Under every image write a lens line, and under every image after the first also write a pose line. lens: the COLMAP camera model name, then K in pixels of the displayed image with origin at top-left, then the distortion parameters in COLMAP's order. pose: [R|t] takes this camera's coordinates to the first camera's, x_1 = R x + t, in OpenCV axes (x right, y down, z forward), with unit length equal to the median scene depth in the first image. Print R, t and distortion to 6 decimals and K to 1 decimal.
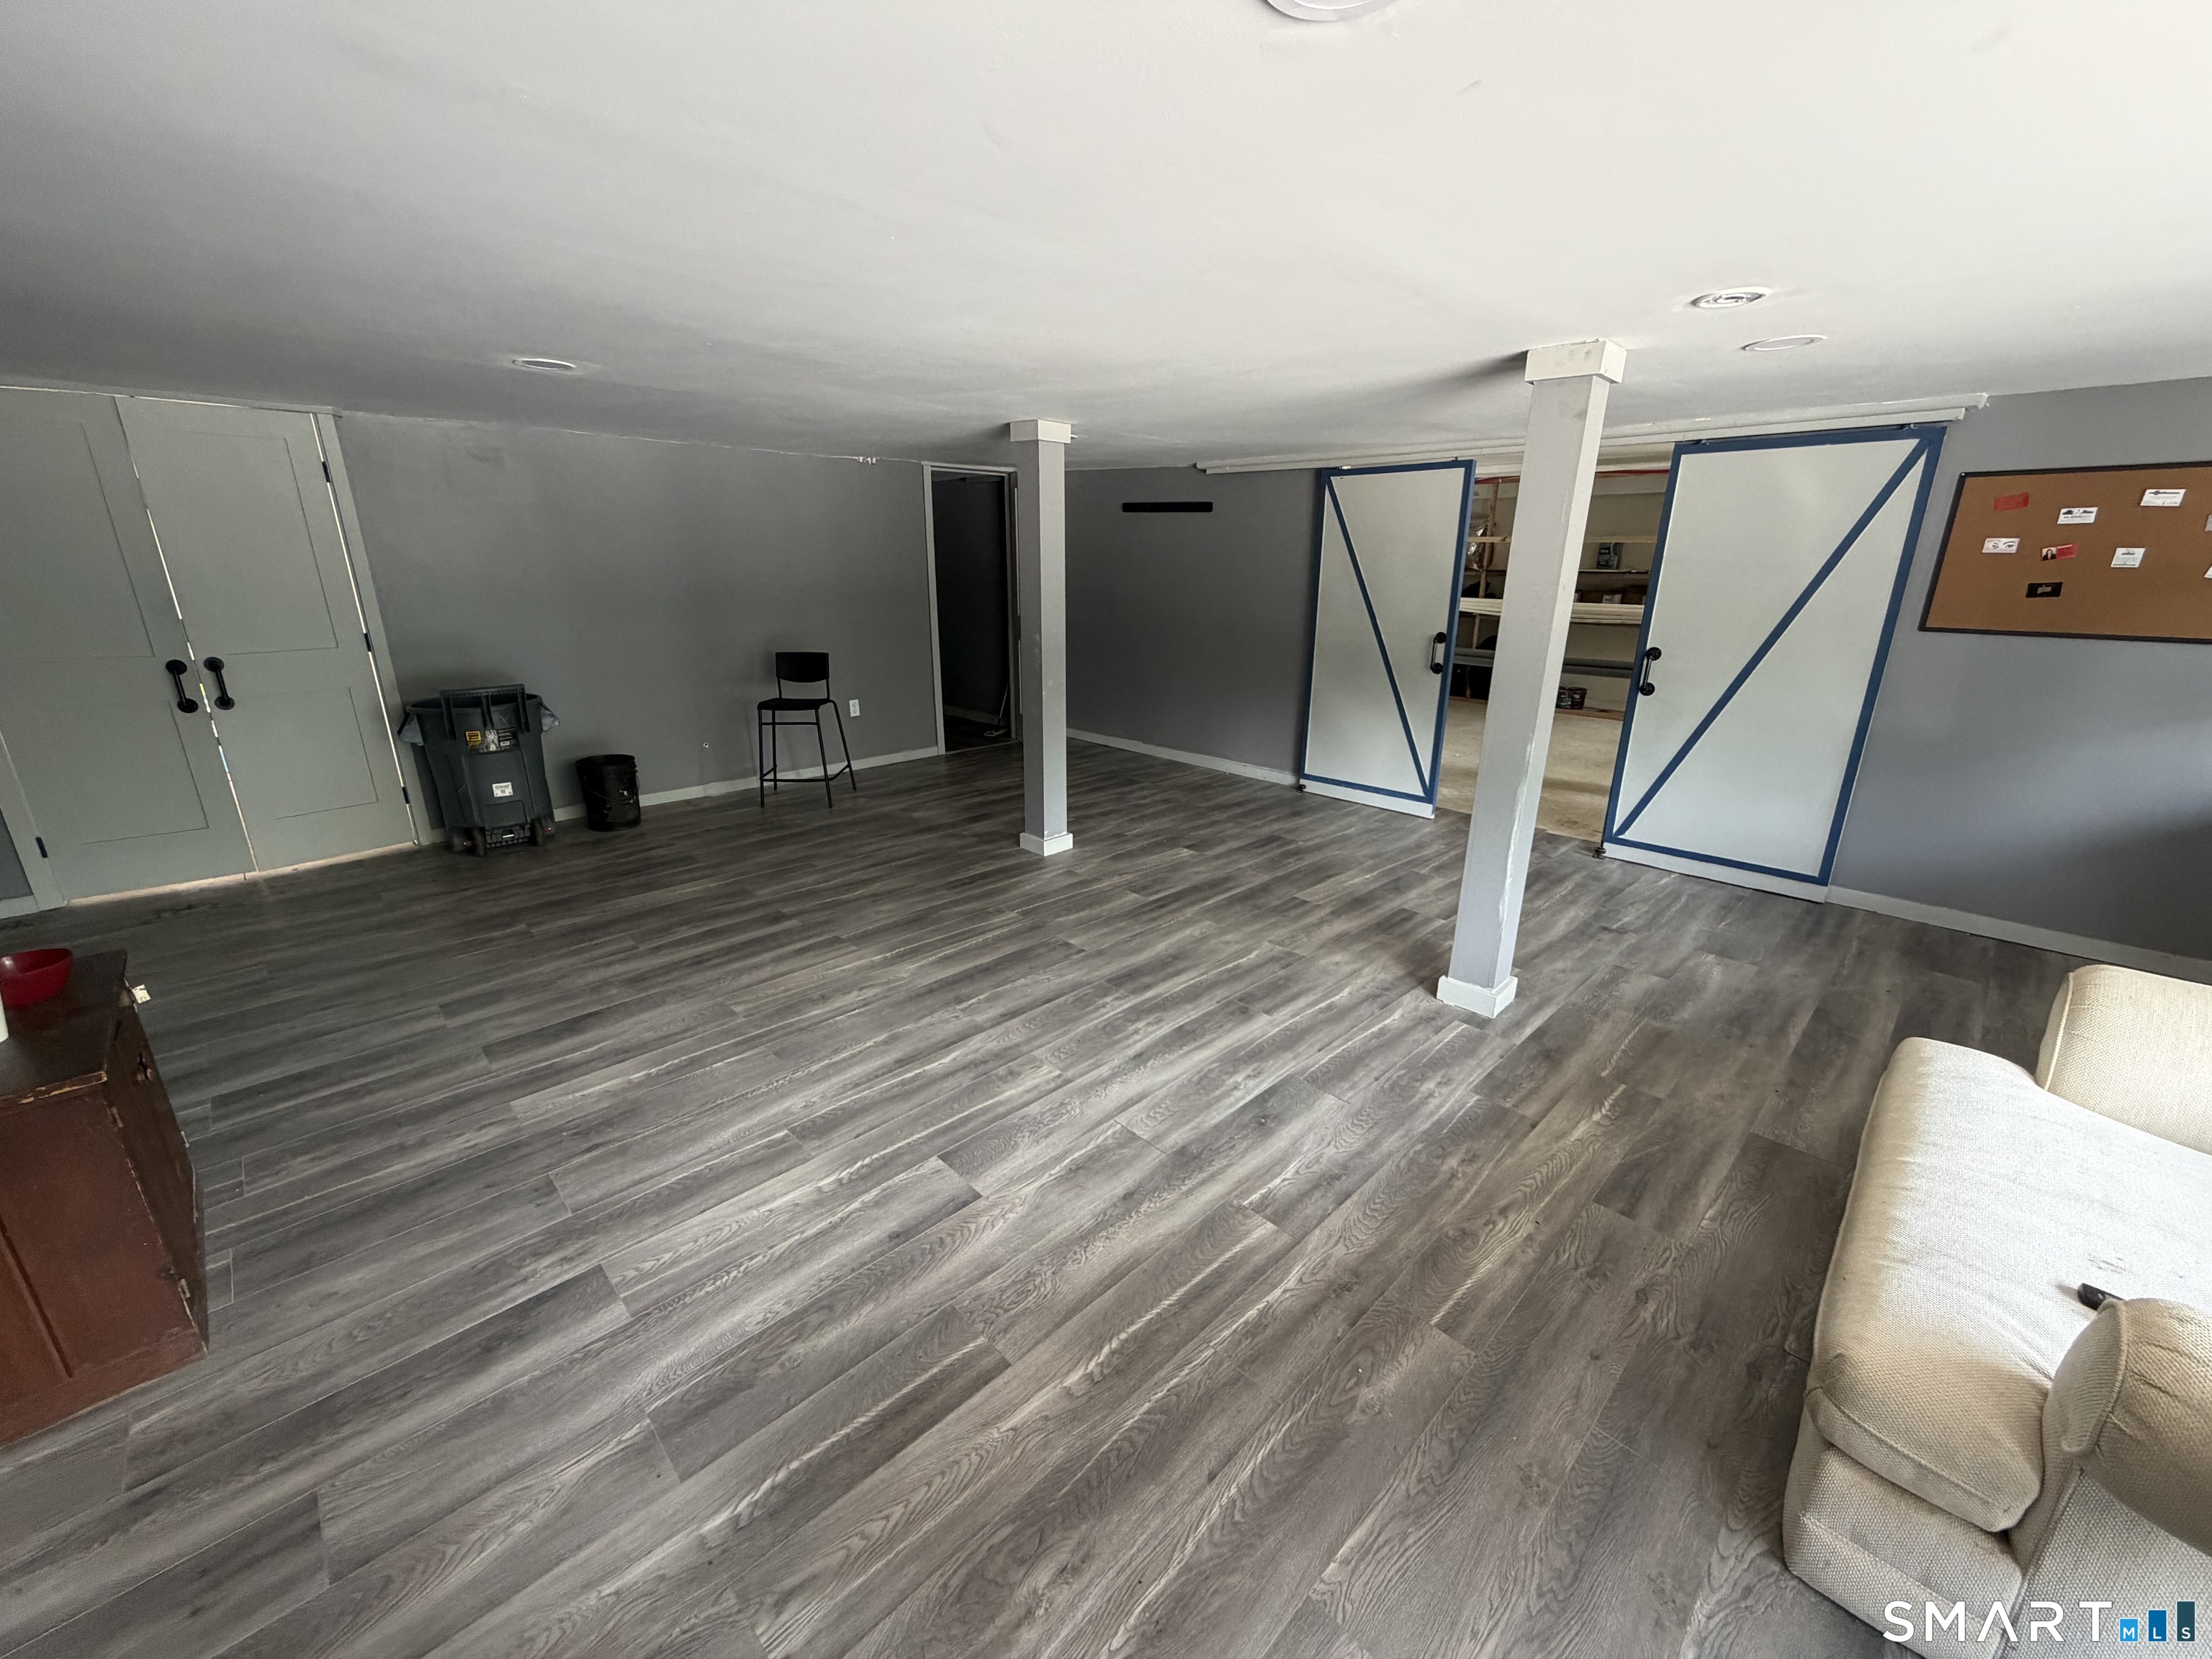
lens RADIAL K [[881.5, 0, 1101.9], [0, 881.5, 831.8], [0, 0, 1]] dist [0.002086, 0.000025]
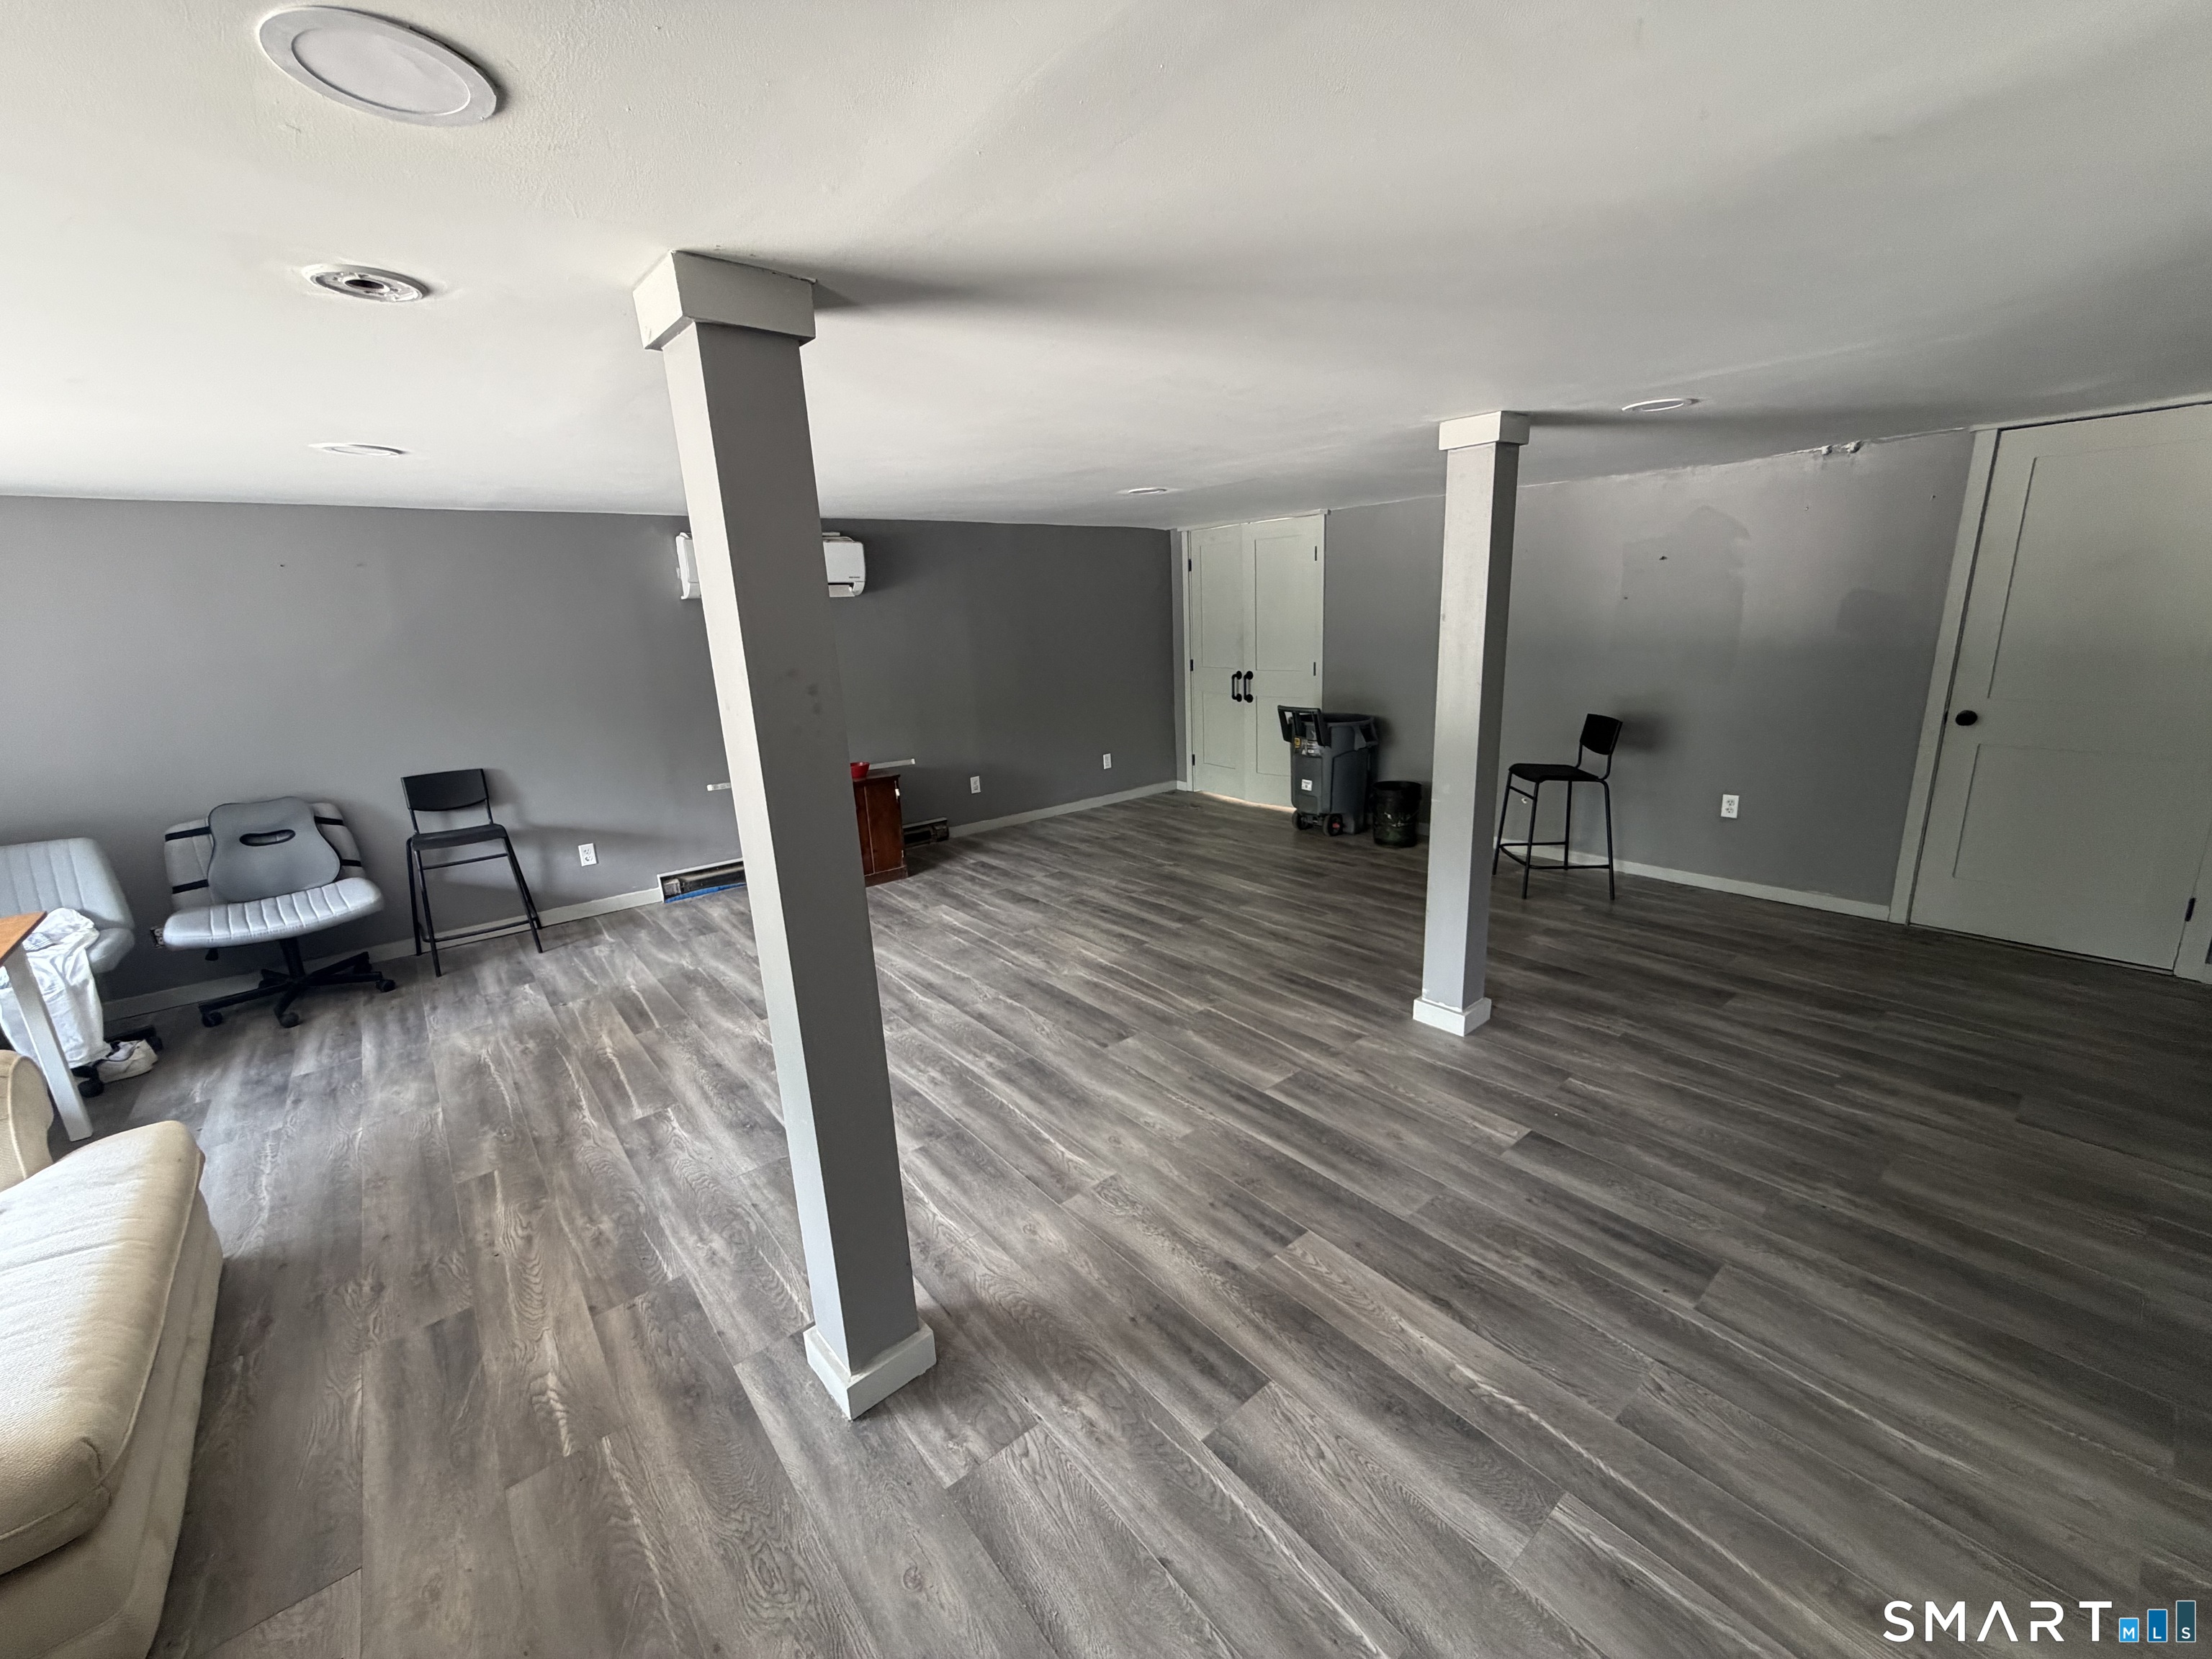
lens RADIAL K [[879.2, 0, 1106.0], [0, 879.2, 829.5], [0, 0, 1]] dist [0.000111, -0.000159]
pose [[-0.079086, 0.241246, -0.967236, 0.926368], [-0.261312, 0.931329, 0.253656, -0.352511], [0.962009, 0.272811, -0.010615, 1.086693]]
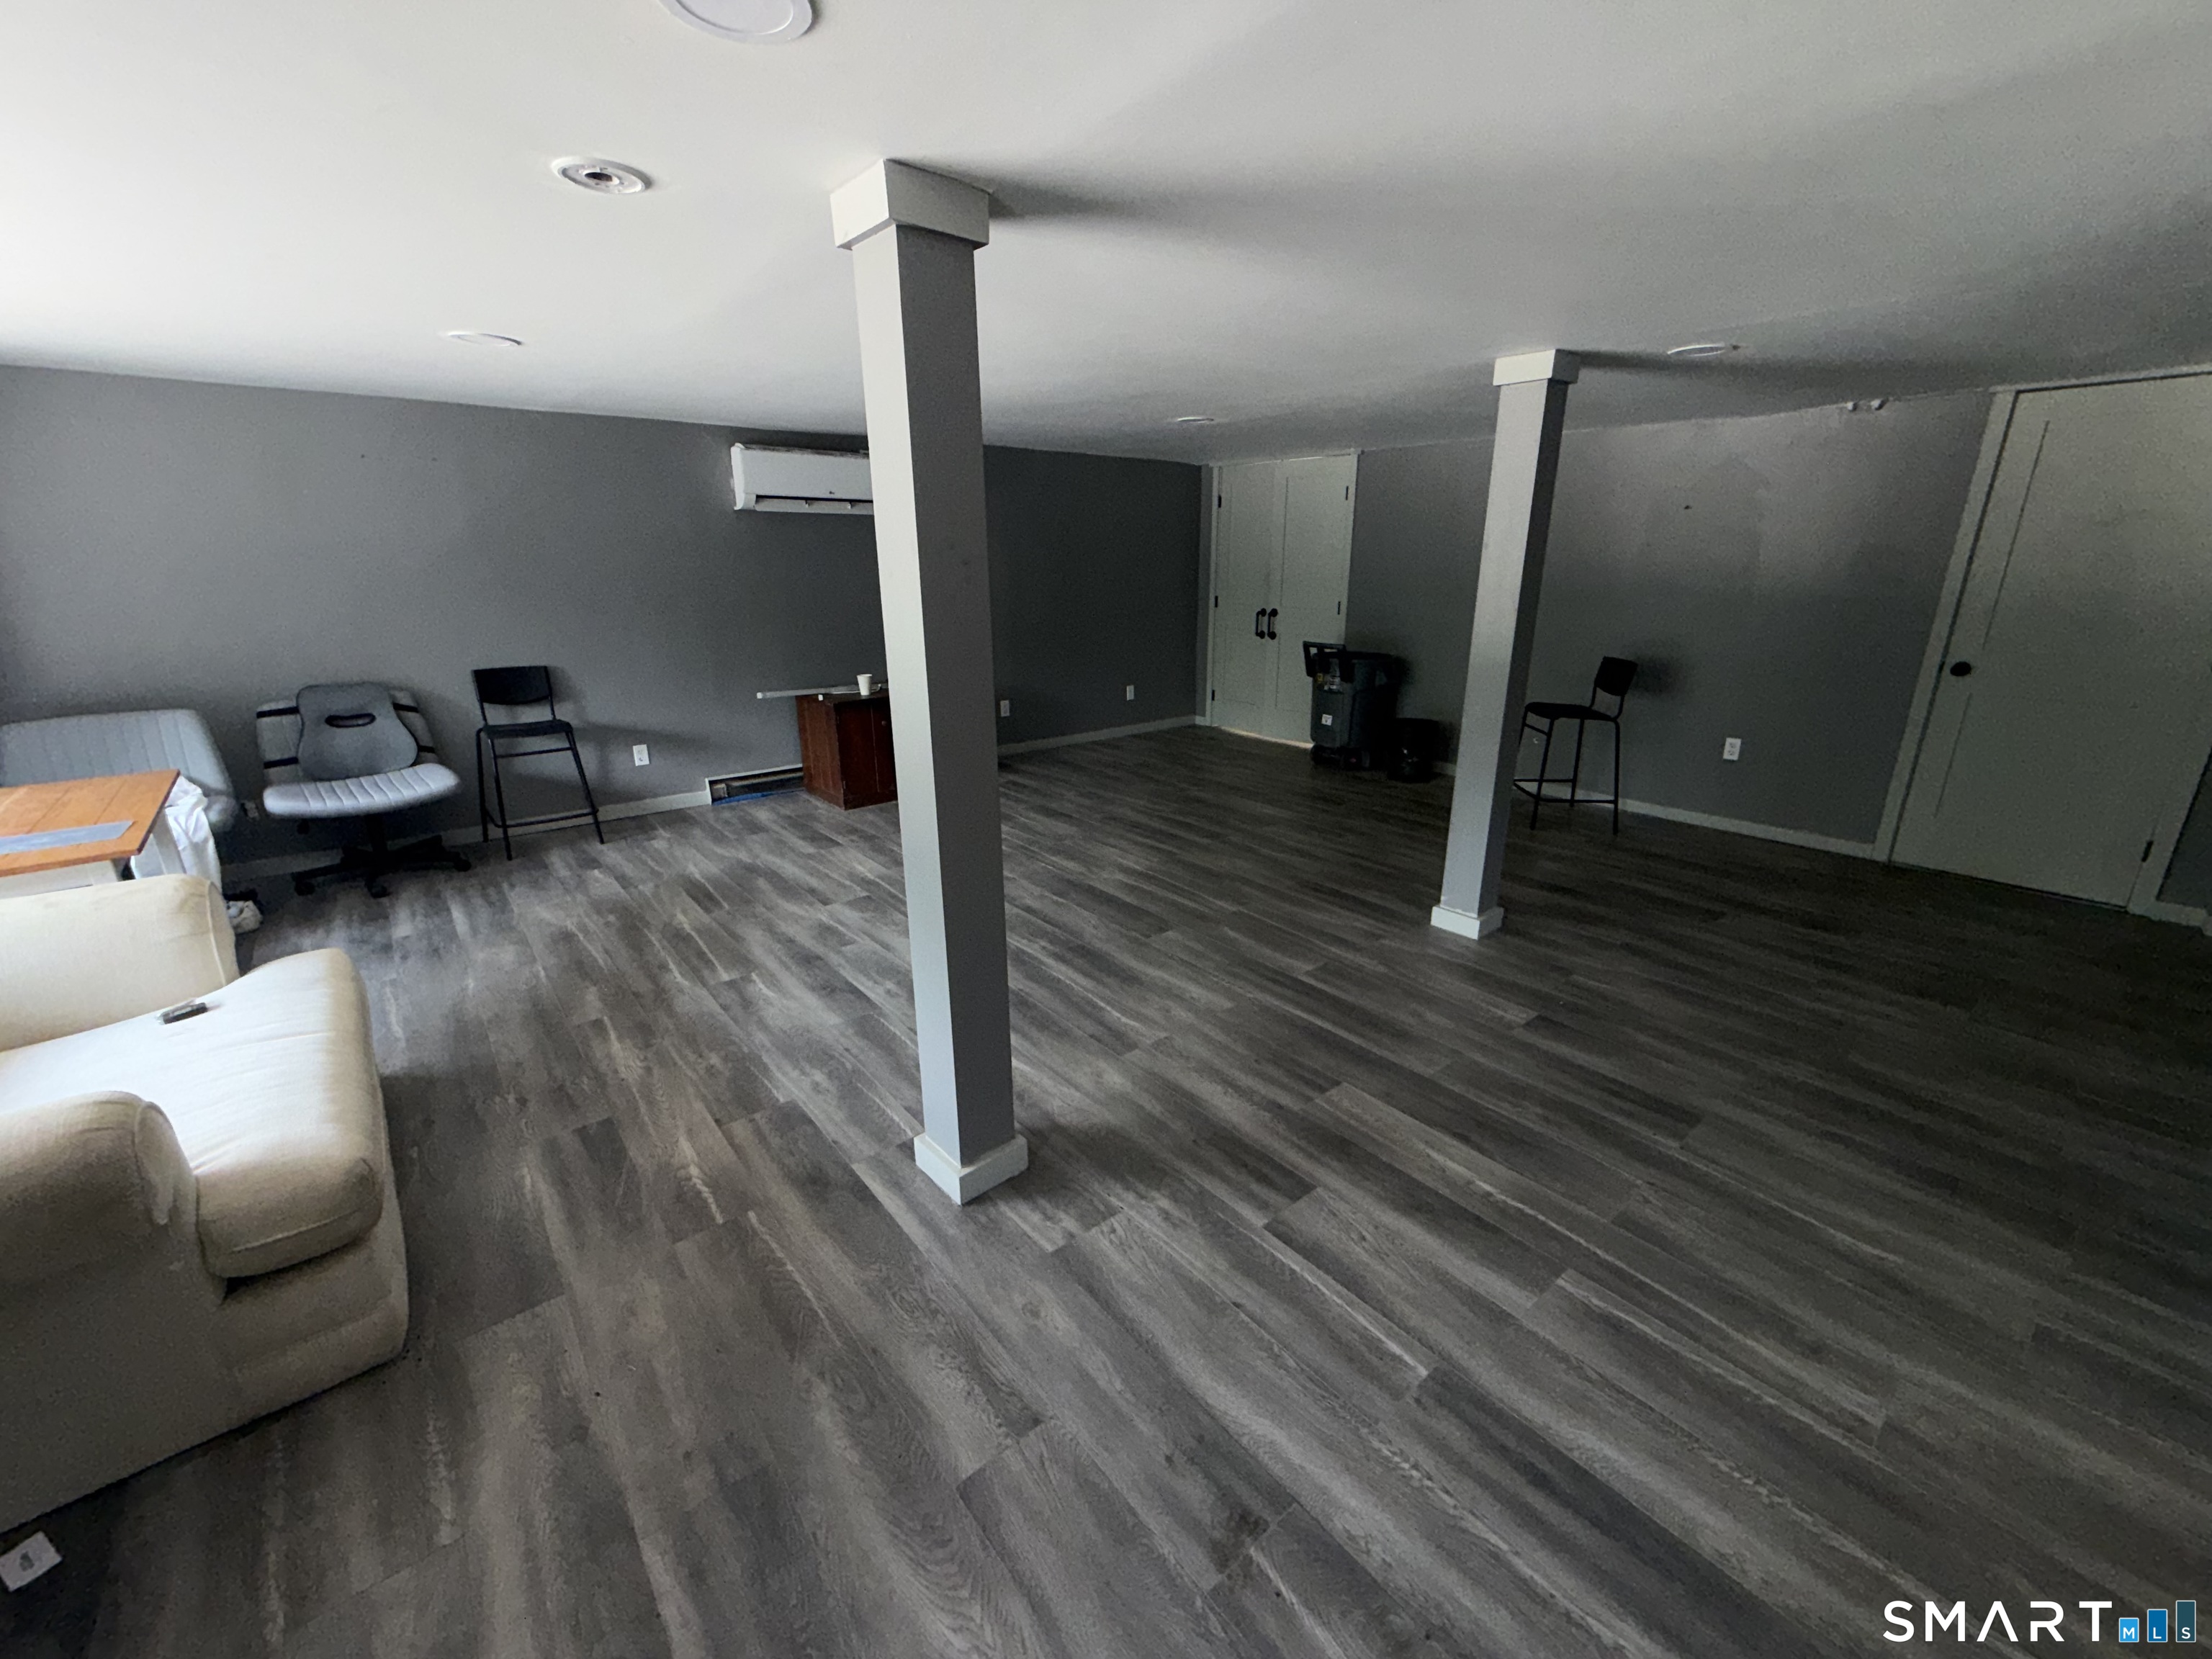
lens RADIAL K [[879.2, 0, 1106.0], [0, 879.2, 829.5], [0, 0, 1]] dist [0.000111, -0.000159]
pose [[-0.080465, 0.293576, -0.952543, 1.024135], [-0.299211, 0.904455, 0.304030, -0.301663], [0.950788, 0.309475, 0.015064, 1.032946]]
